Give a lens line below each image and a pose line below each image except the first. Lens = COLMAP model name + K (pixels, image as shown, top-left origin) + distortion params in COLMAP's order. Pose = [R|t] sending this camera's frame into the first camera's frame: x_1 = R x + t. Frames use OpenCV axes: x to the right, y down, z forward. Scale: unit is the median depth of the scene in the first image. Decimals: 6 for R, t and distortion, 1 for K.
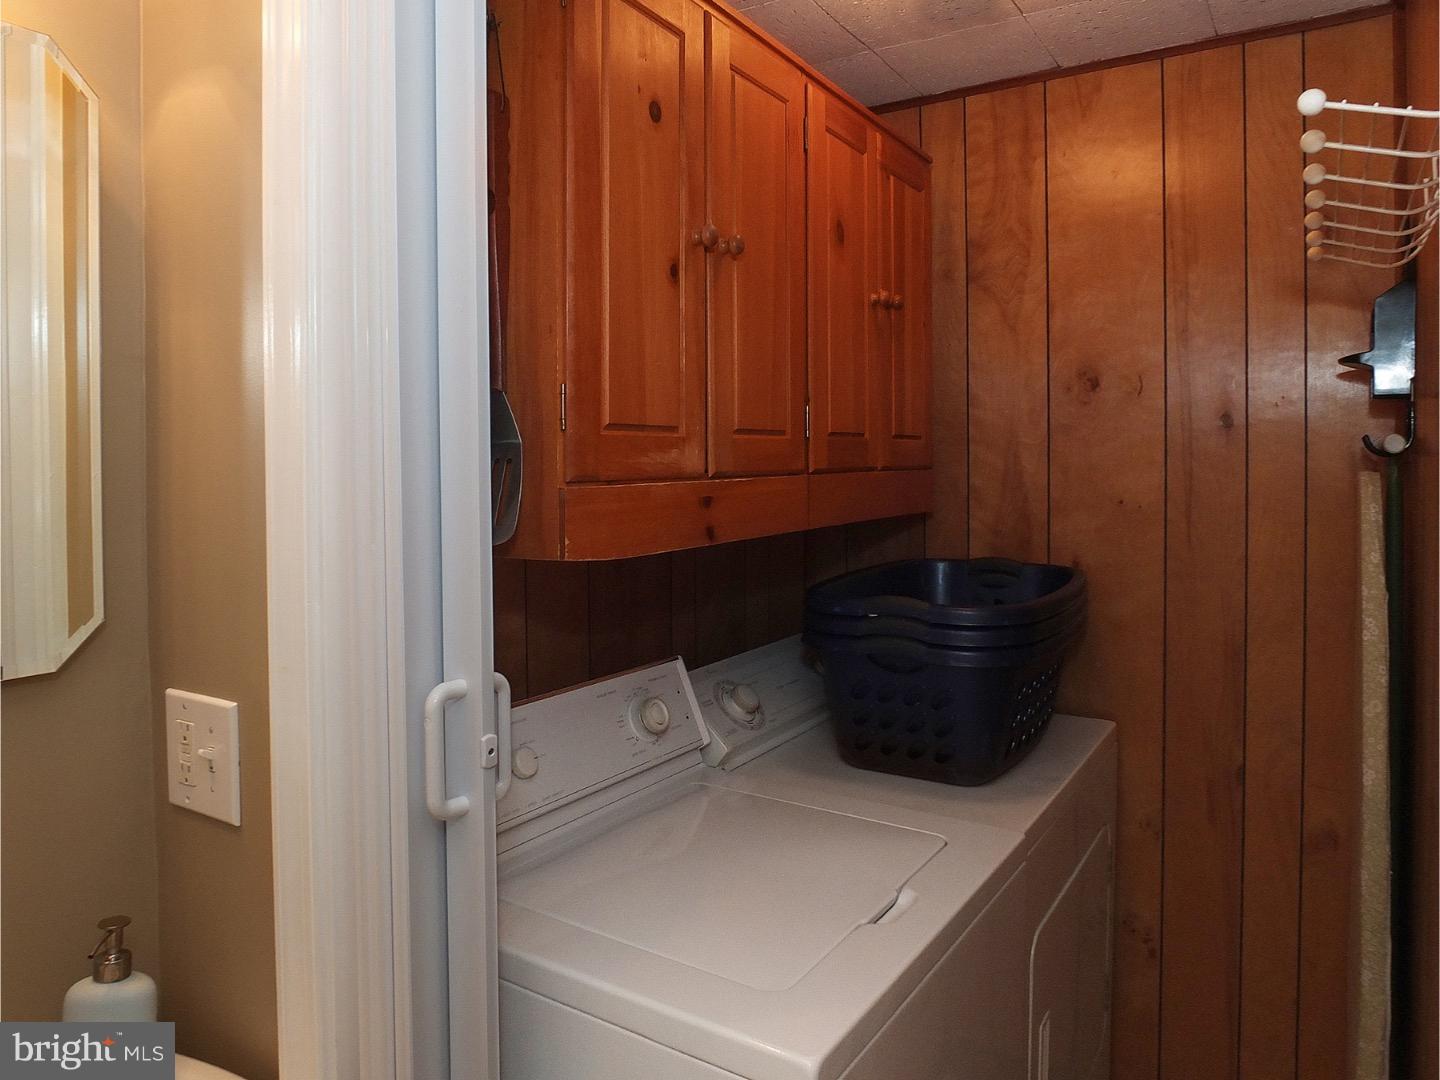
lens RADIAL K [[977.4, 0, 720.0], [0, 977.4, 540.0], [0, 0, 1]] dist [0.001959, 0.001528]
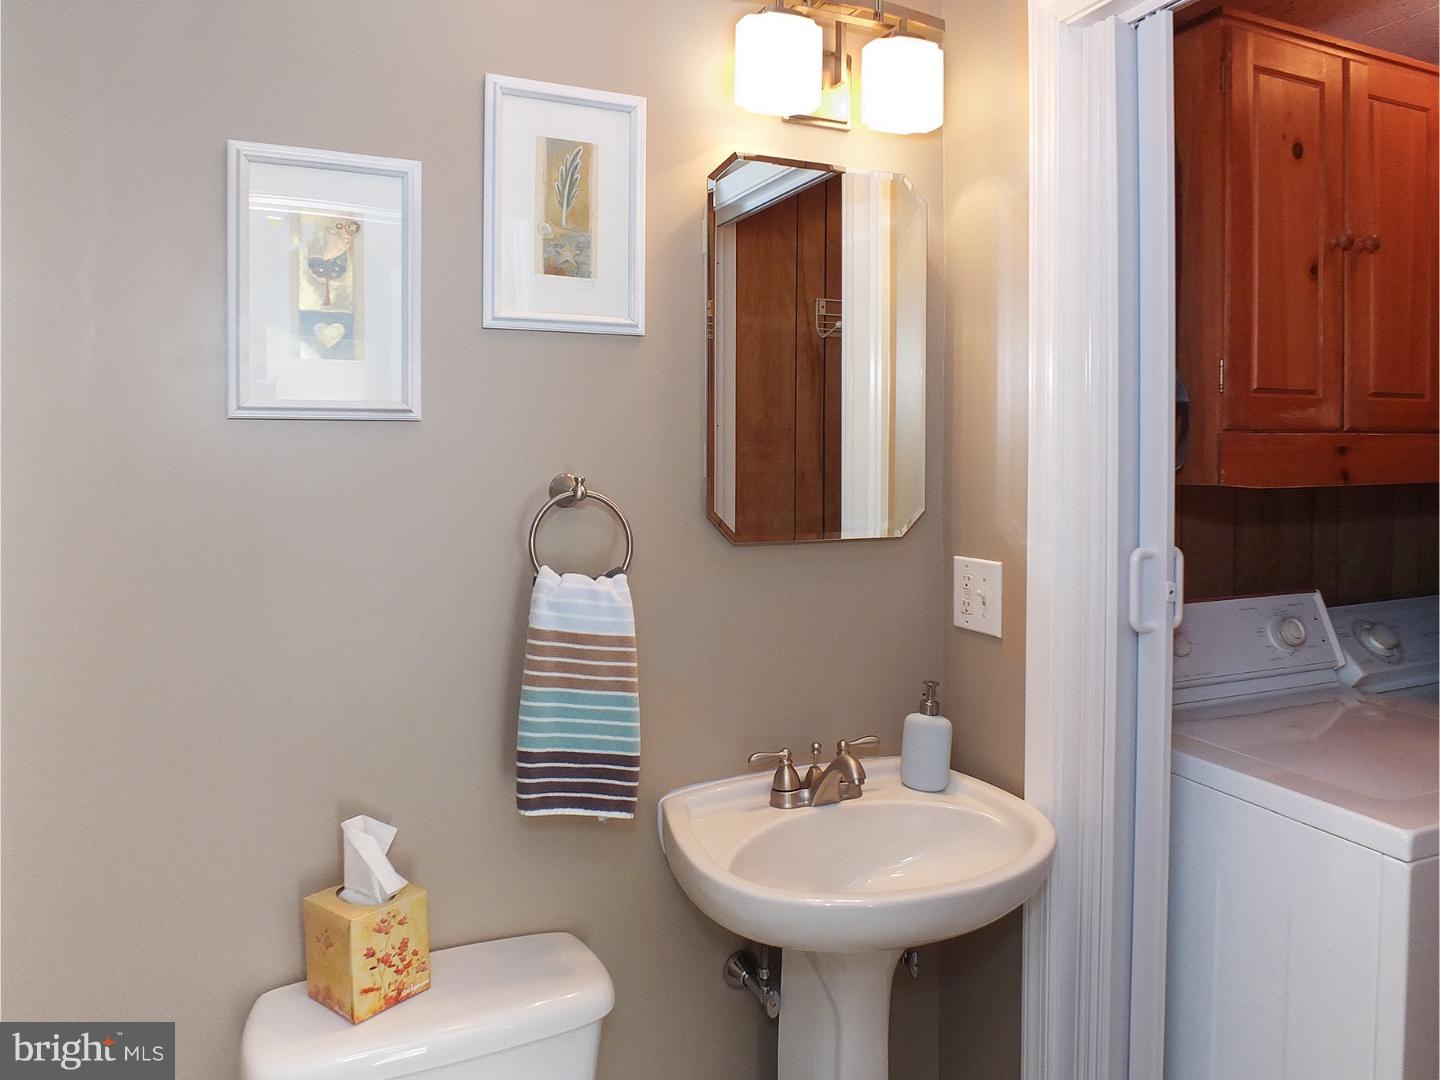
lens RADIAL K [[1014.4, 0, 721.3], [0, 1014.4, 456.9], [0, 0, 1]] dist [-0.053810, 0.007738]
pose [[0.825310, 0.008815, -0.564612, 0.049277], [-0.051171, 0.996932, -0.059233, 0.083999], [0.562357, 0.077777, 0.823229, -0.480701]]
